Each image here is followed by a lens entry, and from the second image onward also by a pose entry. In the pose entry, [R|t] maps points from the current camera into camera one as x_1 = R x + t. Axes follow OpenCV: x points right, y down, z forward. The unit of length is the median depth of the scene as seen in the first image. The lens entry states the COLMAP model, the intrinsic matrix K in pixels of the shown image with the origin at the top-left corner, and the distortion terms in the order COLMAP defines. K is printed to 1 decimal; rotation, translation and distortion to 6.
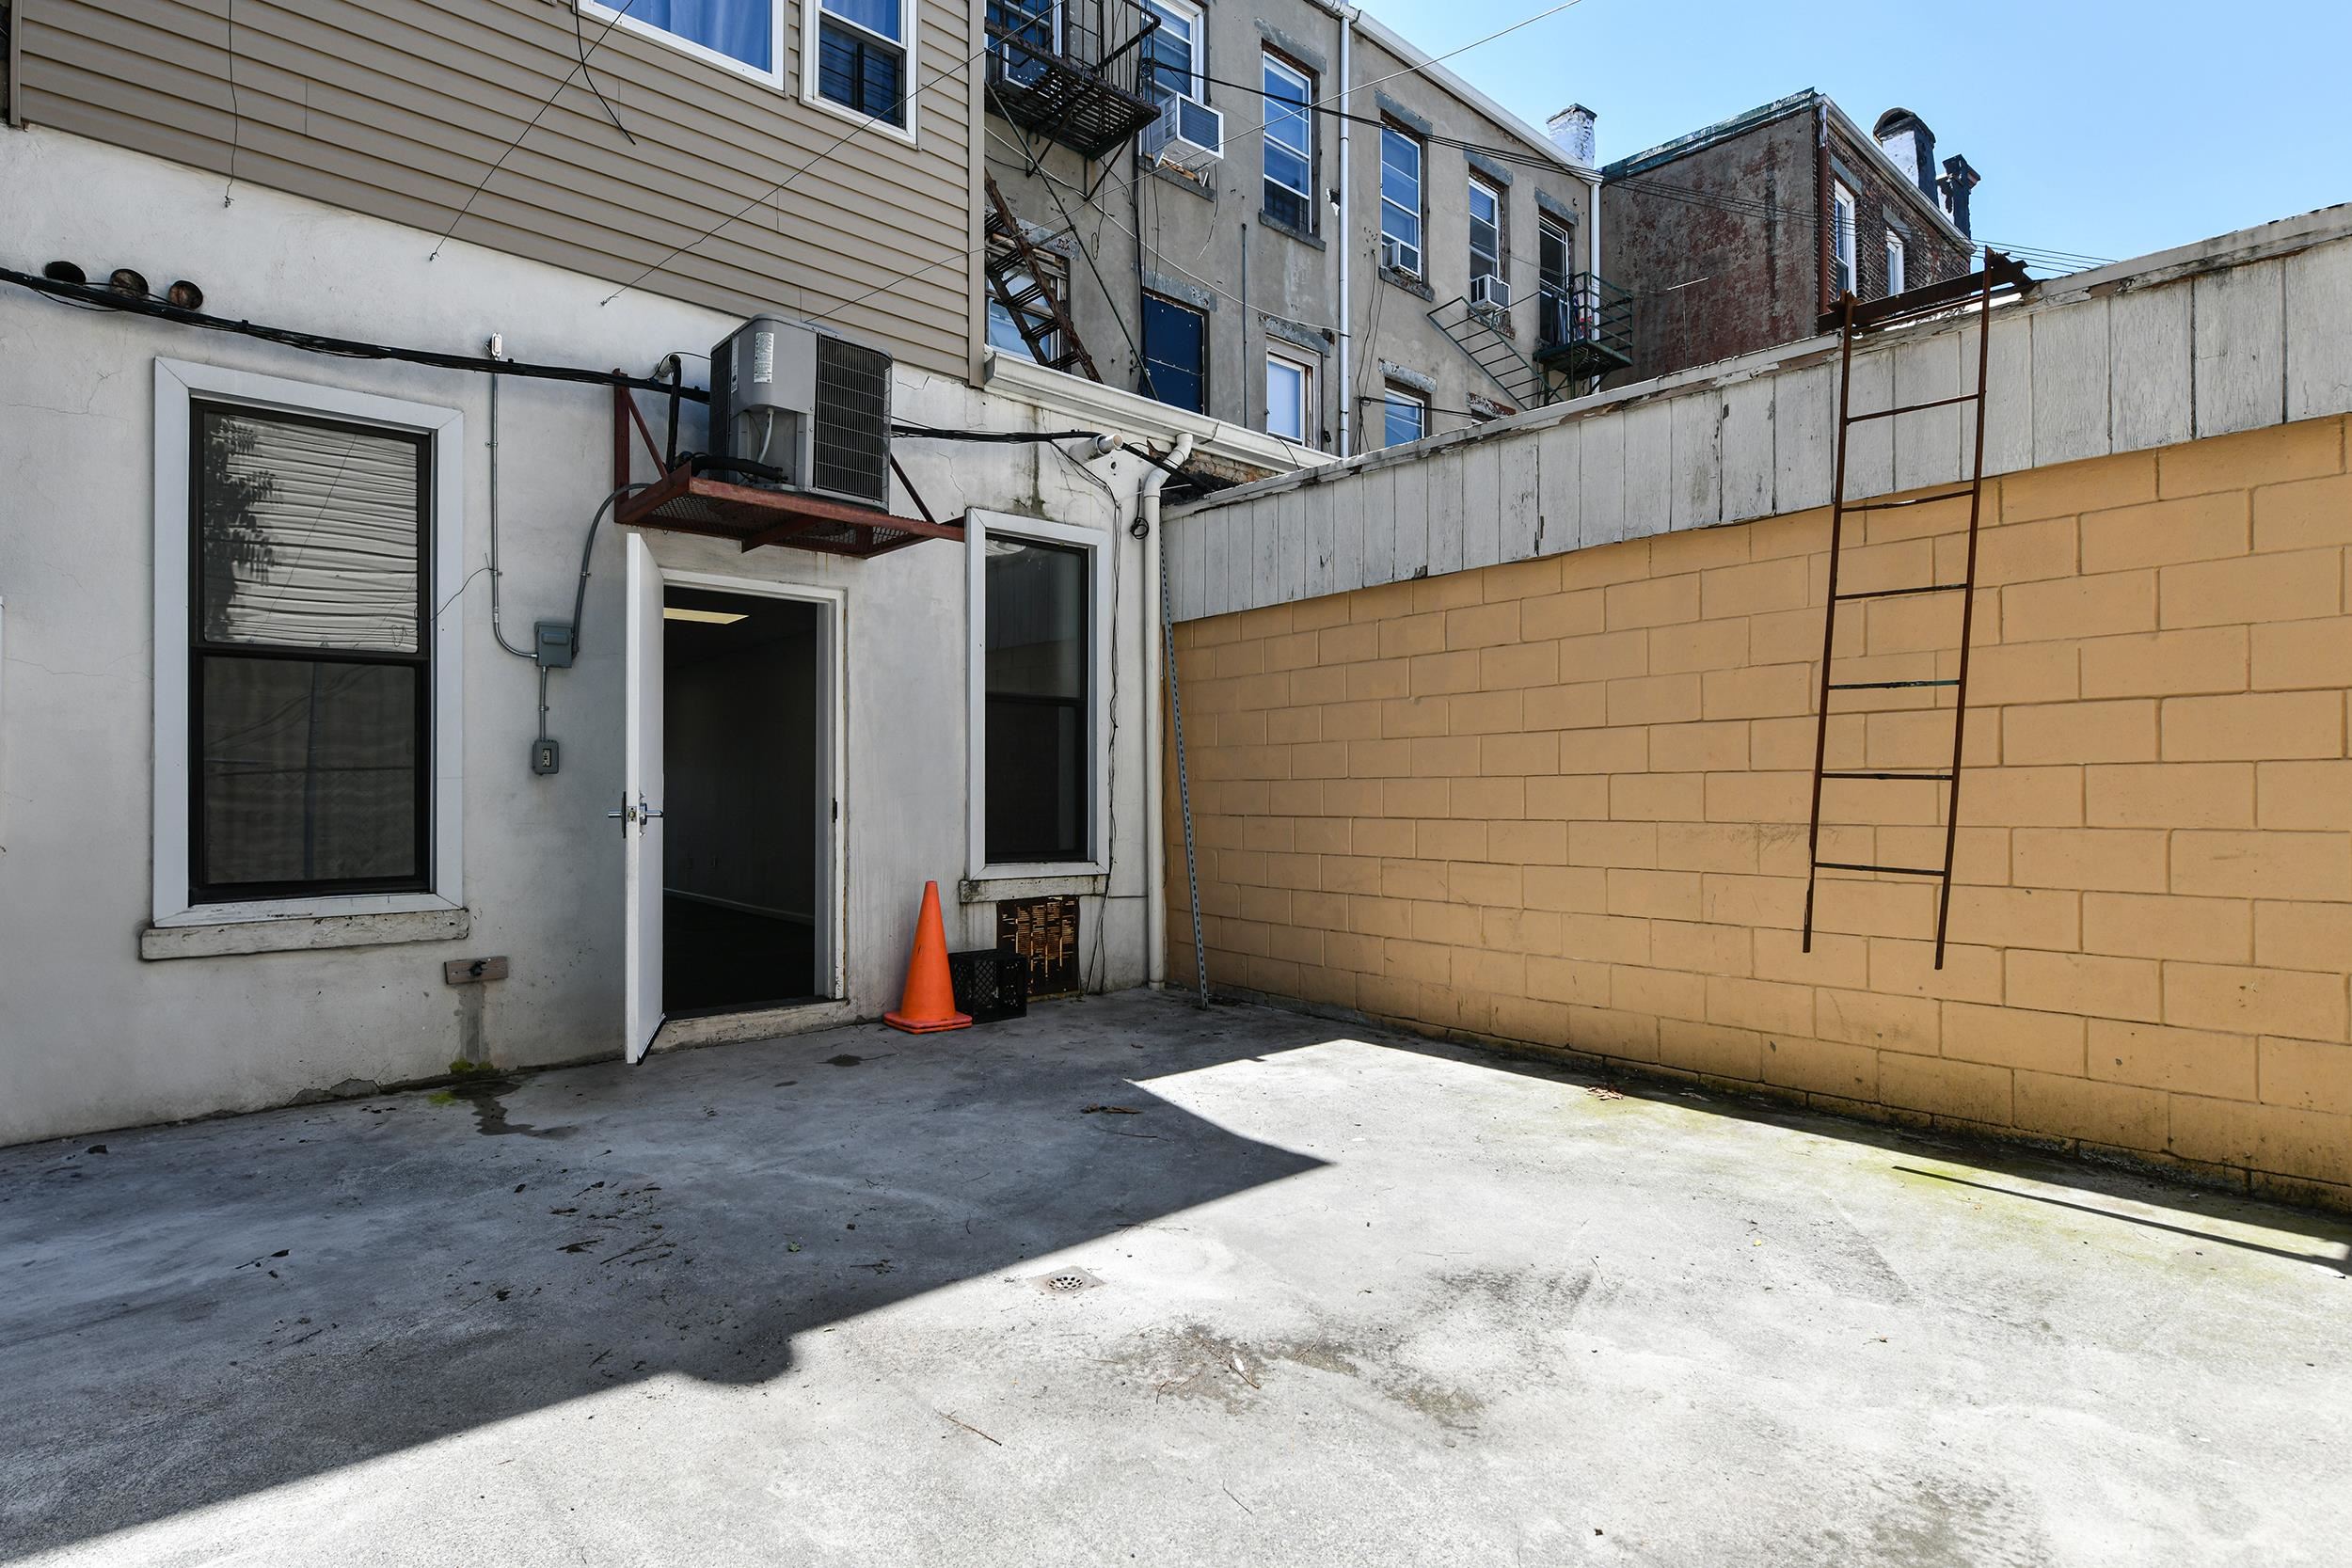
lens RADIAL K [[1139.8, 0, 1176.0], [0, 1139.8, 784.0], [0, 0, 1]] dist [-0.022341, -0.000405]
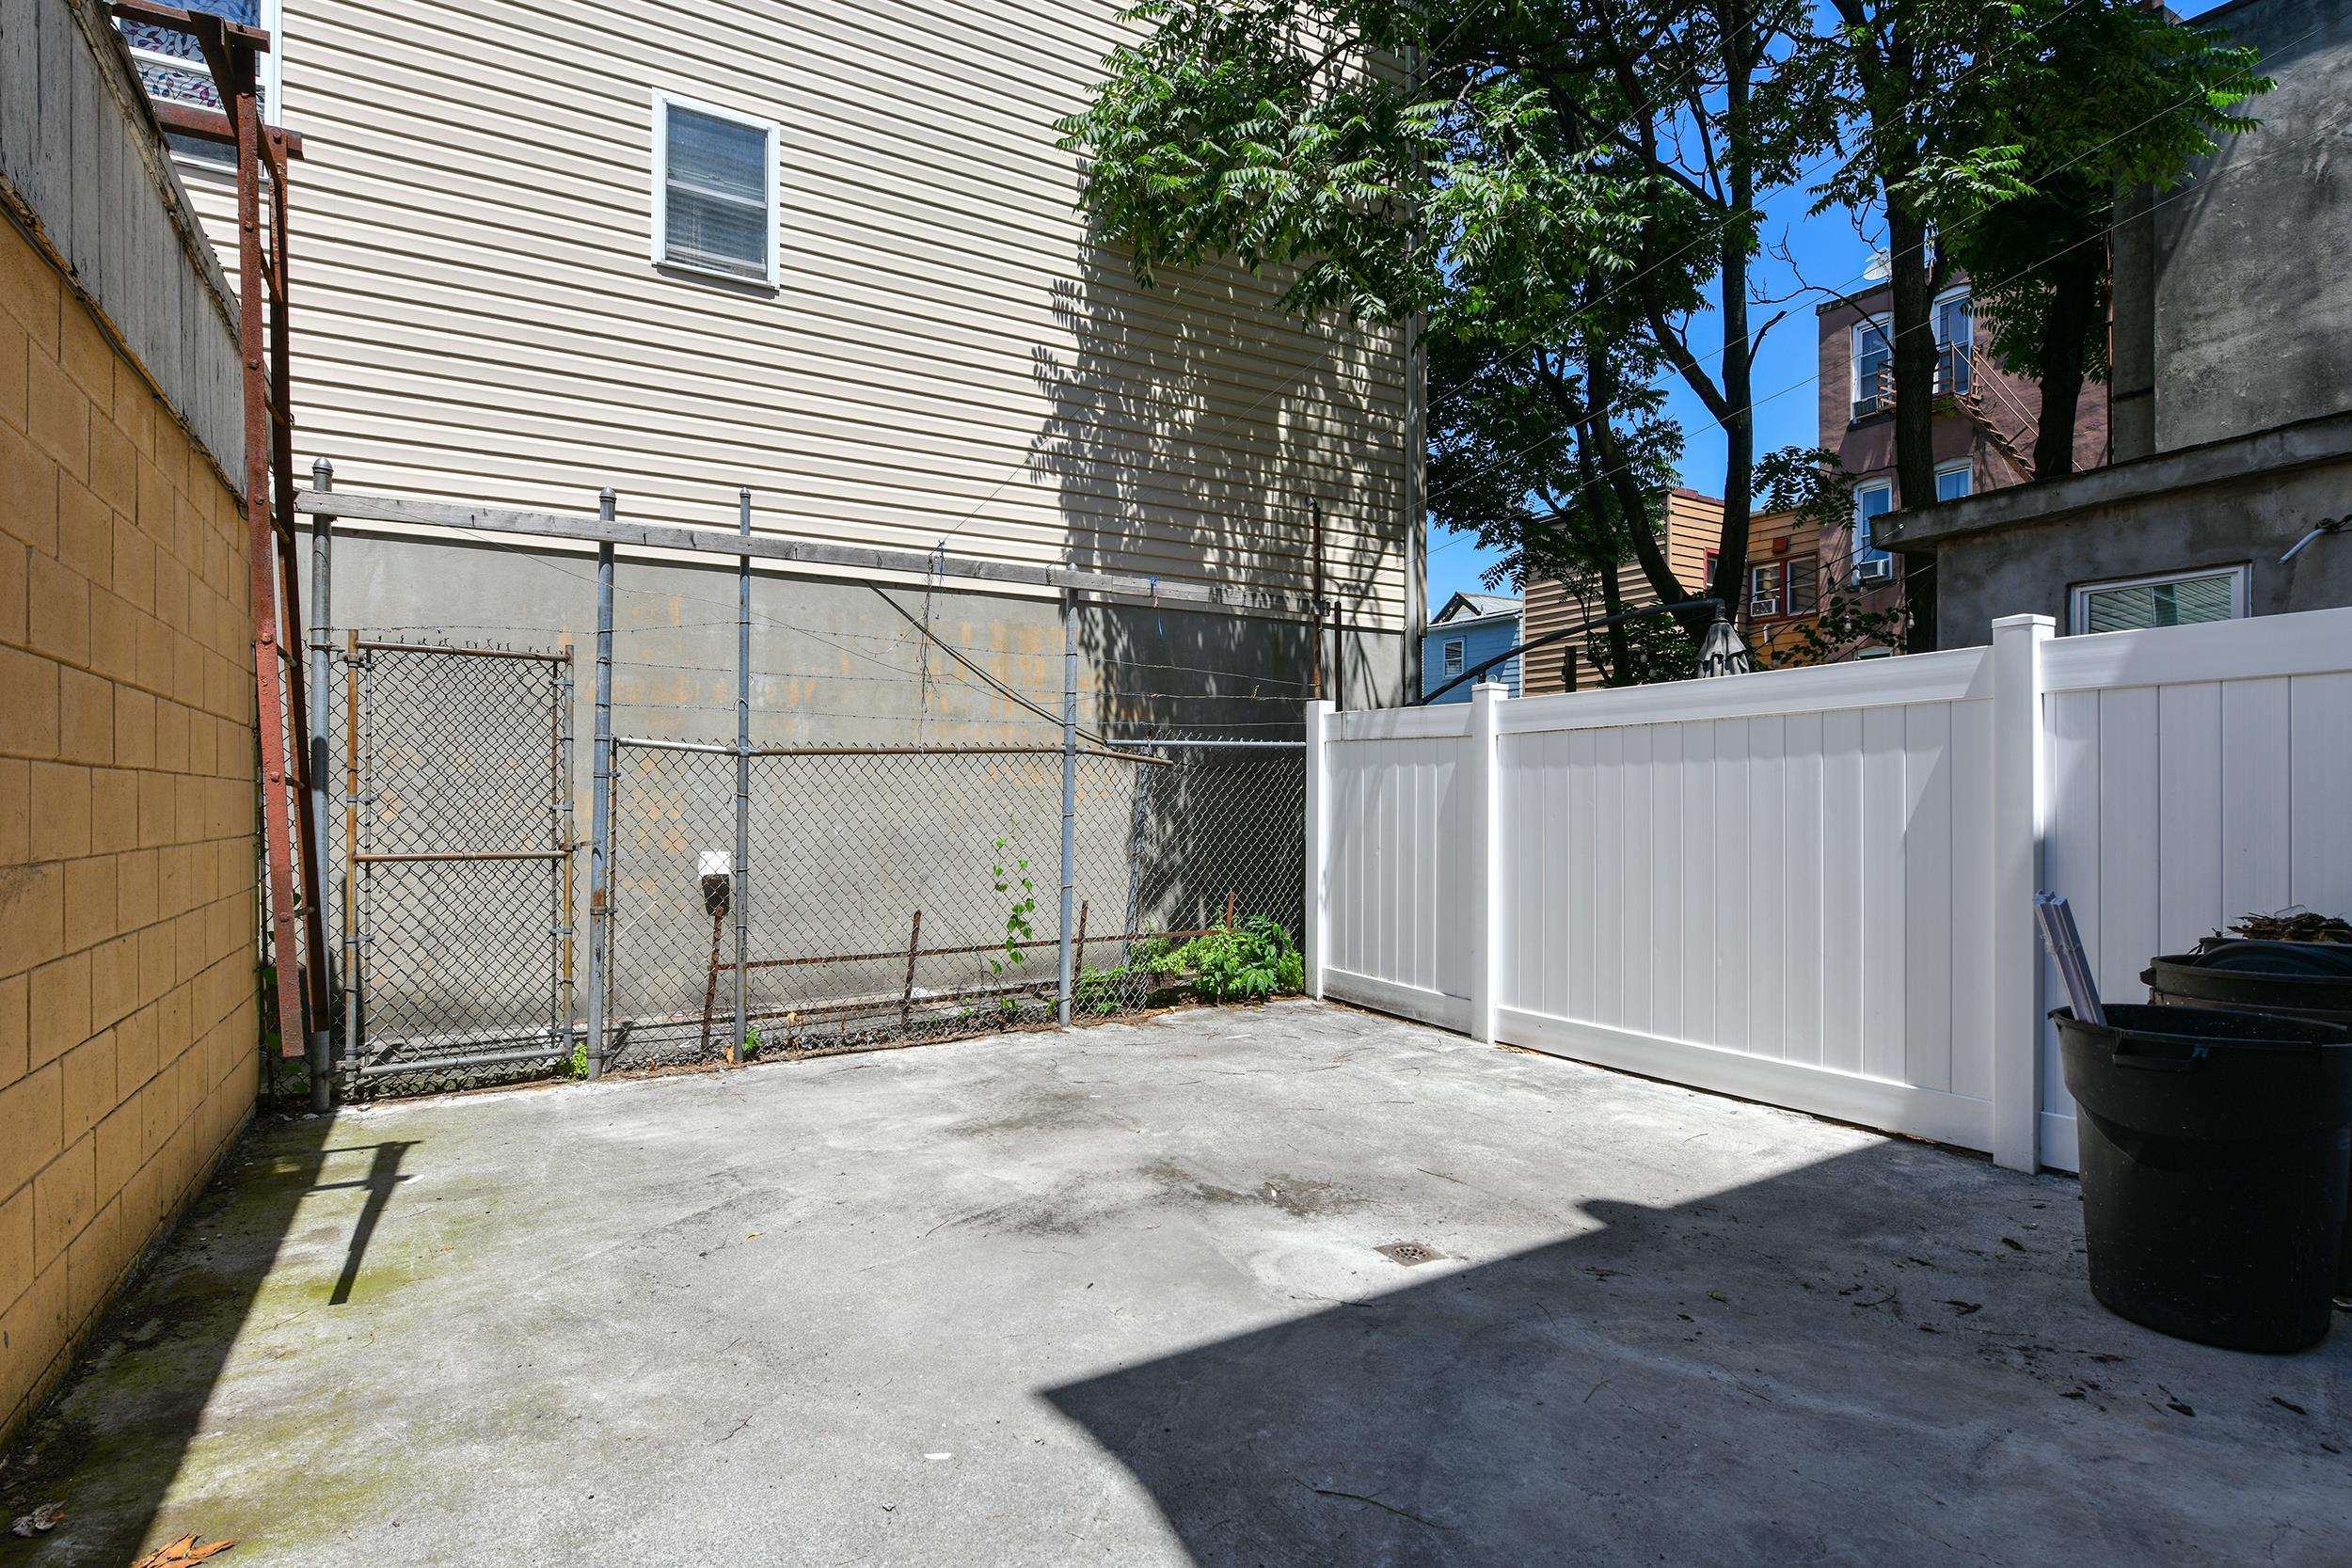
lens RADIAL K [[1139.8, 0, 1176.0], [0, 1139.8, 784.0], [0, 0, 1]] dist [-0.022341, -0.000405]
pose [[-0.986644, 0.003834, 0.162849, -0.029045], [-0.001522, 0.999462, -0.032751, 0.010488], [-0.162887, -0.032562, -0.986107, 1.163837]]
